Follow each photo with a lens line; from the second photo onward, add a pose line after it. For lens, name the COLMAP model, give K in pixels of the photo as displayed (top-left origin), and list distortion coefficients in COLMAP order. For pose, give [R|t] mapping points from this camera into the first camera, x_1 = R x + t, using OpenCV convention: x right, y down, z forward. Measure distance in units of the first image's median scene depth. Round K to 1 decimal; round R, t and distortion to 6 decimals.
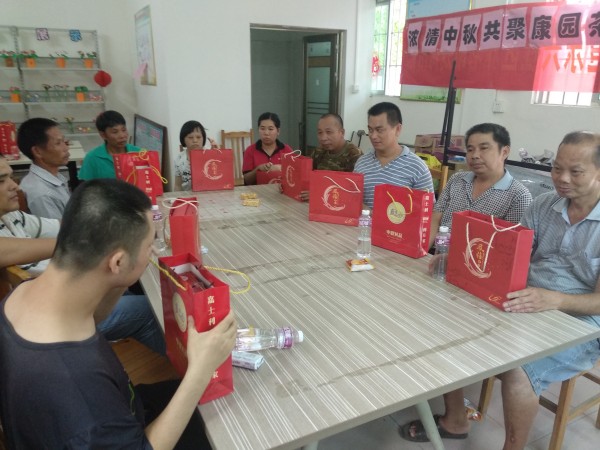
lens RADIAL K [[469.7, 0, 300.0], [0, 469.7, 225.0], [0, 0, 1]] dist [0.053417, -0.089882]
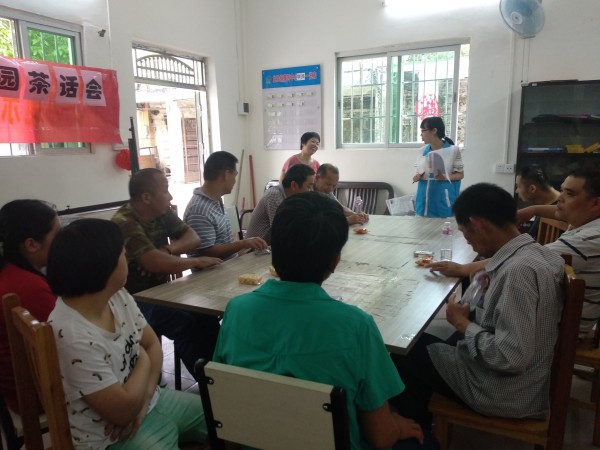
lens RADIAL K [[469.7, 0, 300.0], [0, 469.7, 225.0], [0, 0, 1]] dist [0.053417, -0.089882]
pose [[-0.558642, -0.141894, 0.817181, -0.547721], [0.257768, 0.906766, 0.333665, -0.269595], [-0.788337, 0.397042, -0.469981, 0.947180]]
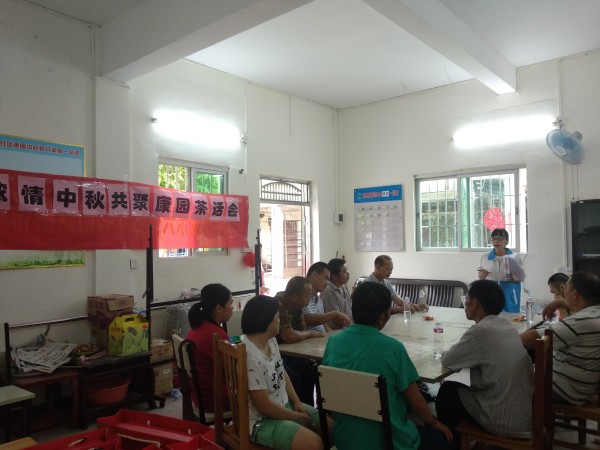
lens RADIAL K [[469.7, 0, 300.0], [0, 469.7, 225.0], [0, 0, 1]] dist [0.053417, -0.089882]
pose [[-0.385238, 0.028382, 0.922381, -0.819981], [0.282044, 0.955320, 0.088402, -0.335419], [-0.878659, 0.294208, -0.376031, 1.075576]]
